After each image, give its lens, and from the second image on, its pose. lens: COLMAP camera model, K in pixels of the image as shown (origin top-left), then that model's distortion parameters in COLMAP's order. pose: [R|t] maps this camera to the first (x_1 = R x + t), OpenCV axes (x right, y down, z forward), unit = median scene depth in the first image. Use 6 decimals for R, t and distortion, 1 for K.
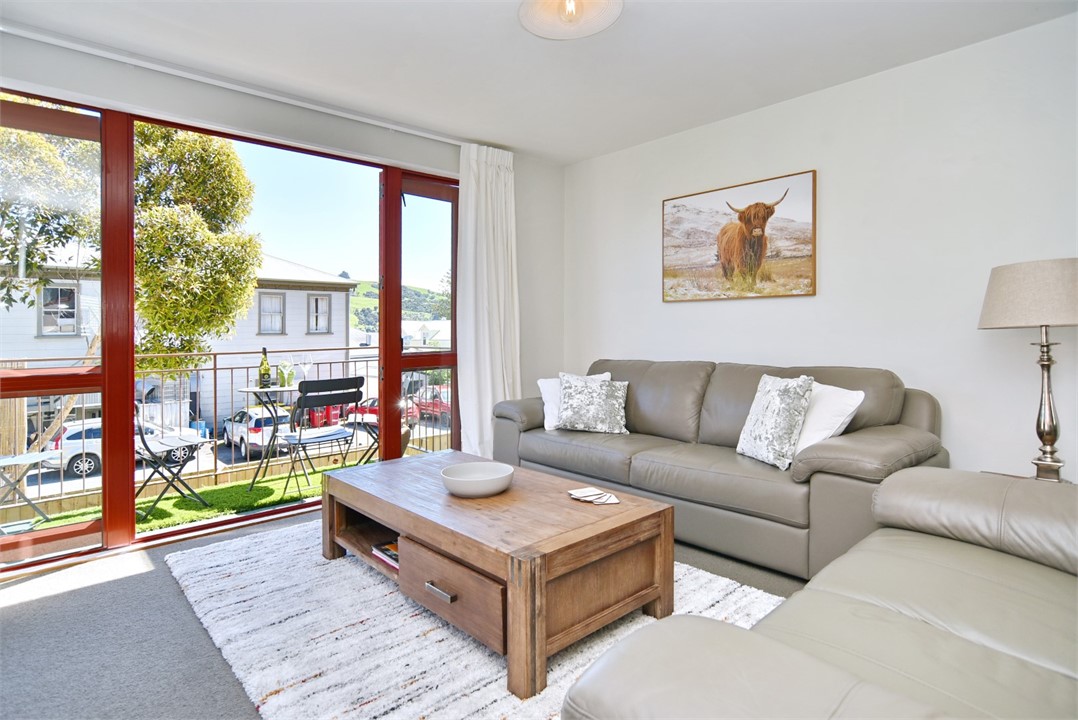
lens RADIAL K [[568.6, 0, 539.2], [0, 568.6, 331.9], [0, 0, 1]] dist [-0.005445, 0.008124]
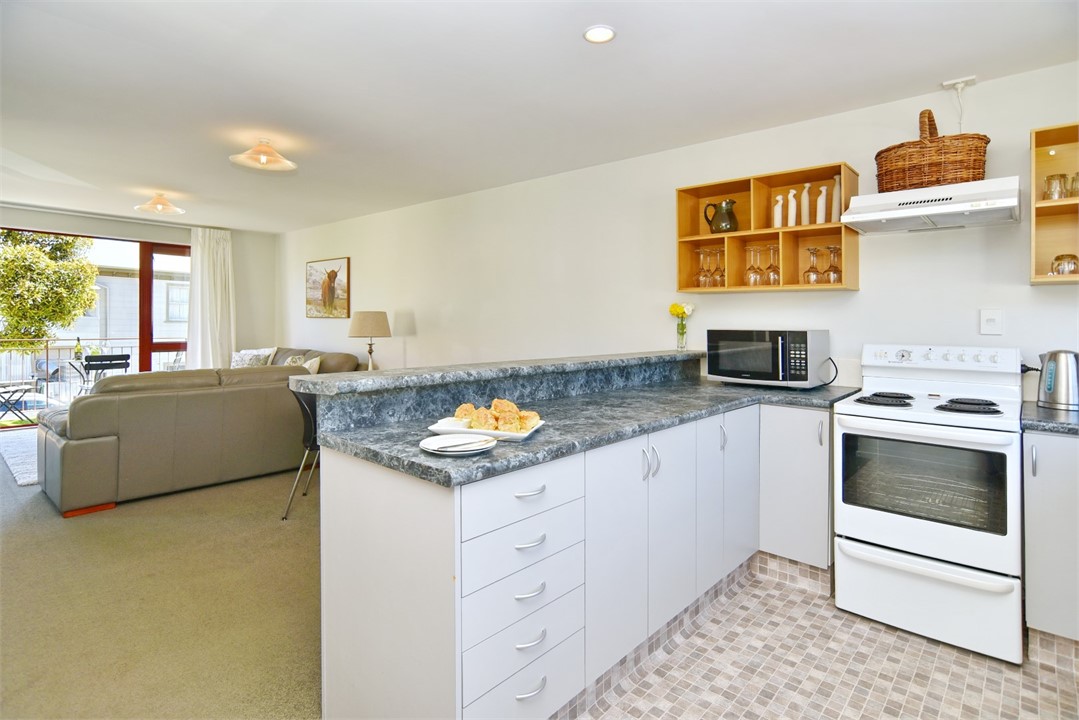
lens RADIAL K [[543.3, 0, 525.7], [0, 543.3, 313.2], [0, 0, 1]] dist [-0.003051, 0.006115]
pose [[0.994577, 0.031042, 0.099266, 0.875478], [-0.028505, 0.999233, -0.026867, -0.045885], [-0.100024, 0.023892, 0.994698, -0.942902]]
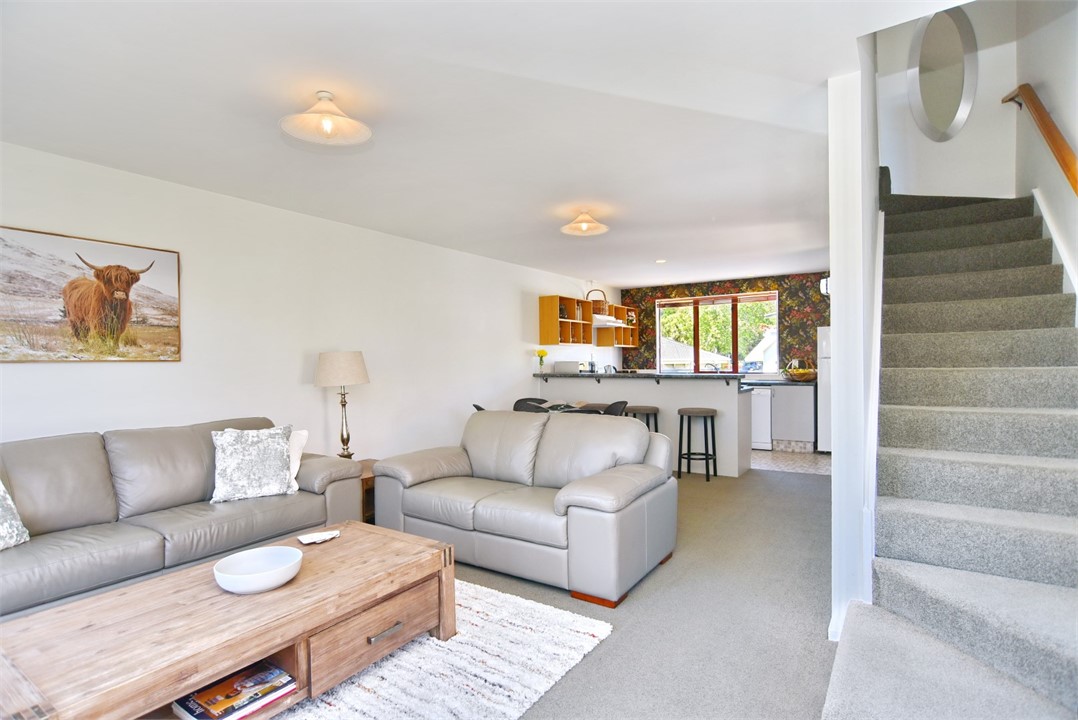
lens RADIAL K [[569.9, 0, 539.0], [0, 569.9, 360.0], [0, 0, 1]] dist [-0.015320, 0.000505]
pose [[-0.249395, 0.020517, 0.968185, -0.753063], [0.025724, 0.999563, -0.014556, -0.030629], [-0.968060, 0.021276, -0.249813, 0.550647]]
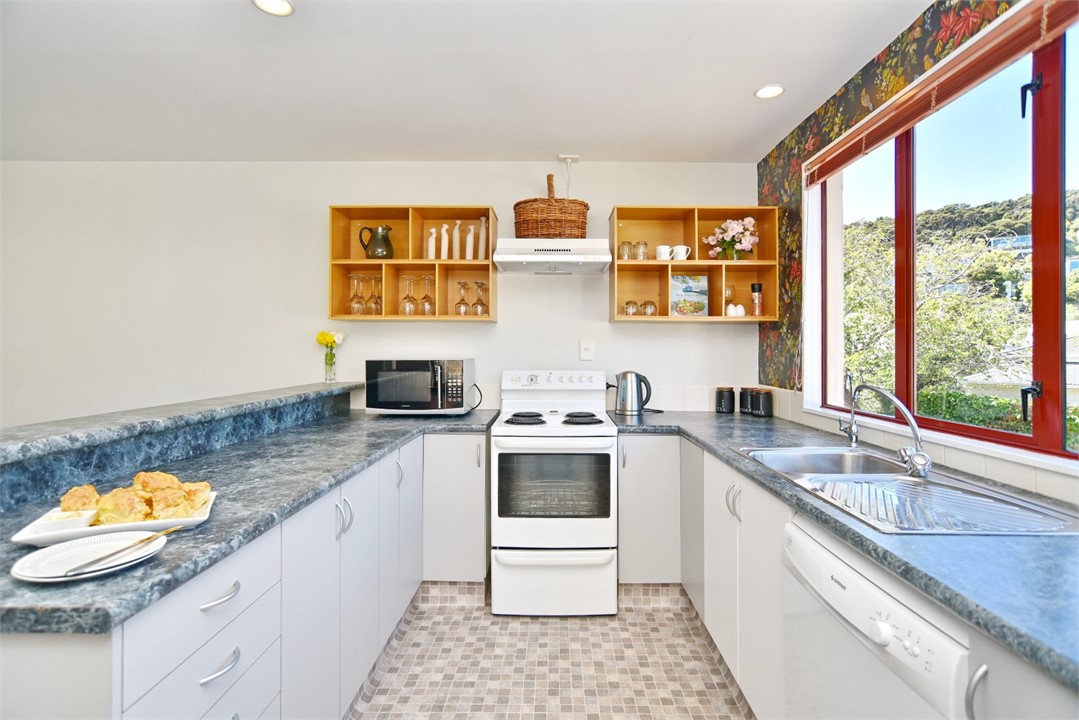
lens RADIAL K [[556.7, 0, 534.2], [0, 556.7, 332.6], [0, 0, 1]] dist [-0.019346, 0.015645]
pose [[0.687107, 0.043917, 0.725228, 0.817193], [-0.009233, 0.998619, -0.051725, -0.051645], [-0.726498, 0.028845, 0.686563, -0.868298]]
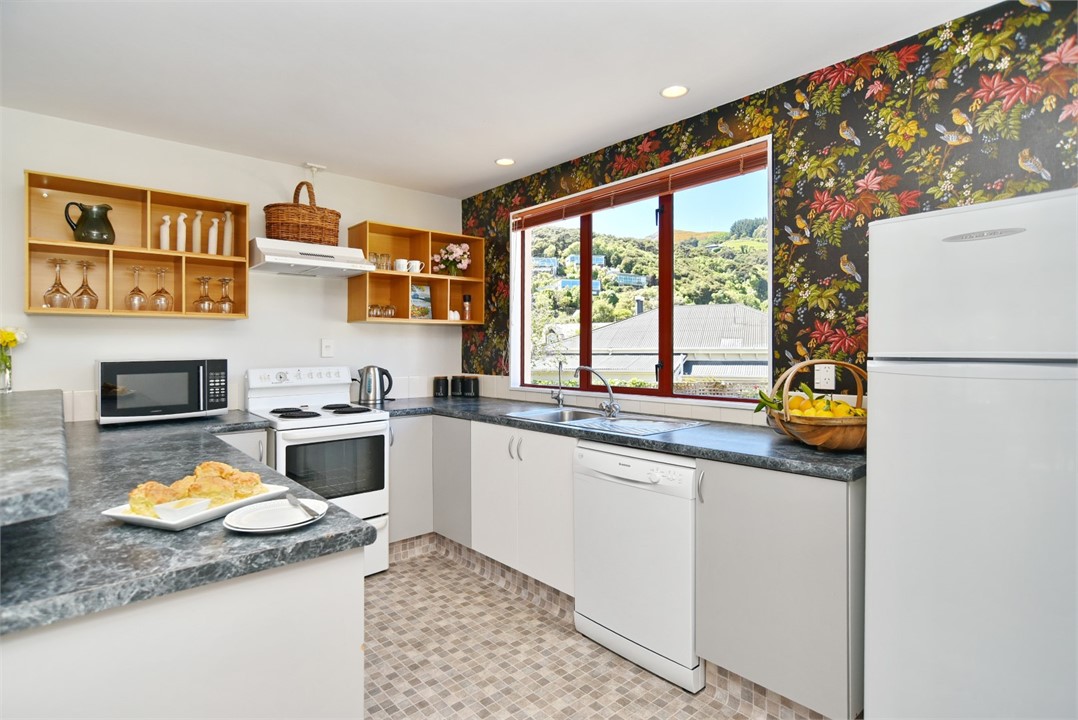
lens RADIAL K [[568.6, 0, 539.2], [0, 568.6, 331.9], [0, 0, 1]] dist [-0.005445, 0.008124]
pose [[0.027229, 0.042866, 0.998710, 0.533836], [0.015044, 0.998949, -0.043287, -0.049622], [-0.999516, 0.016203, 0.026556, -0.699500]]
